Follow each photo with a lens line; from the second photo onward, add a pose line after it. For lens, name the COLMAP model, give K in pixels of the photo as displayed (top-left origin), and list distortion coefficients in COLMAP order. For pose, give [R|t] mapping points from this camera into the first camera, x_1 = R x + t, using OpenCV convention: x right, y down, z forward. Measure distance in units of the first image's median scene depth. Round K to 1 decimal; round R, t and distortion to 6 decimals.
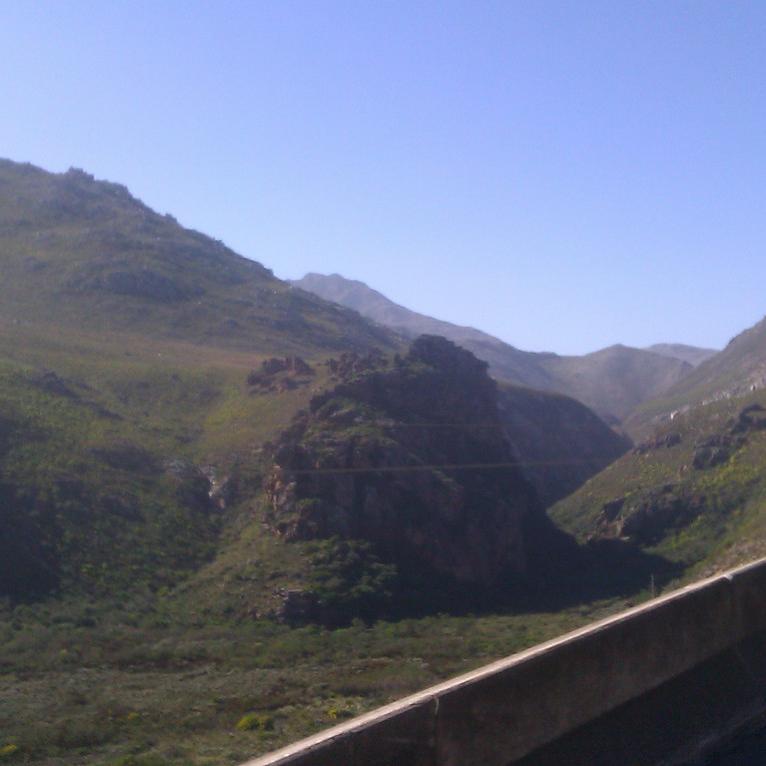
lens RADIAL K [[1231.2, 0, 382.5], [0, 1231.2, 402.3], [0, 0, 1]] dist [0.104871, -0.240285]
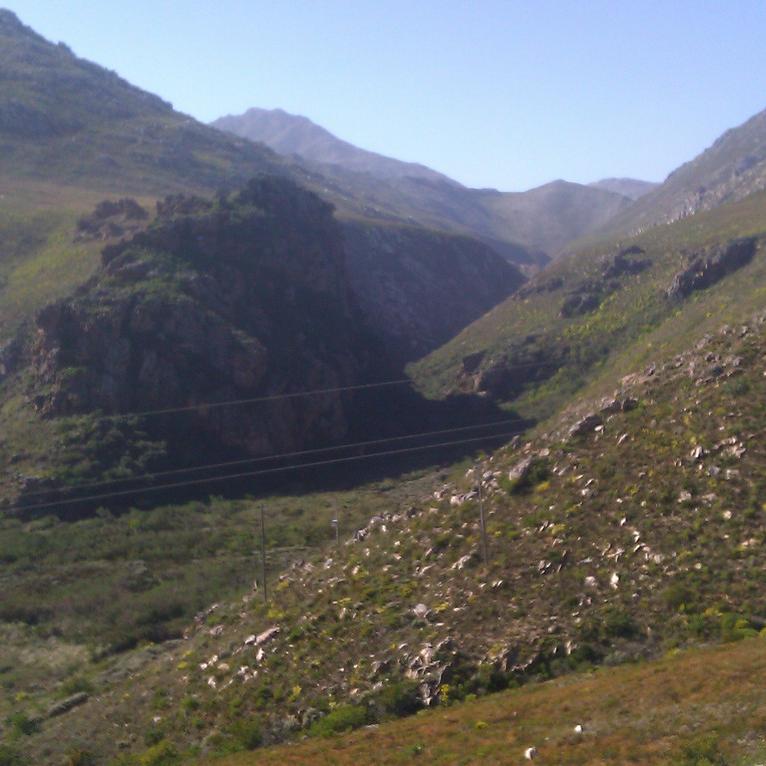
lens RADIAL K [[1231.2, 0, 382.5], [0, 1231.2, 402.3], [0, 0, 1]] dist [0.104871, -0.240285]
pose [[0.998737, -0.017022, 0.047273, 0.076706], [0.010763, 0.991506, 0.129614, -0.005376], [-0.049078, -0.128942, 0.990437, 0.077472]]
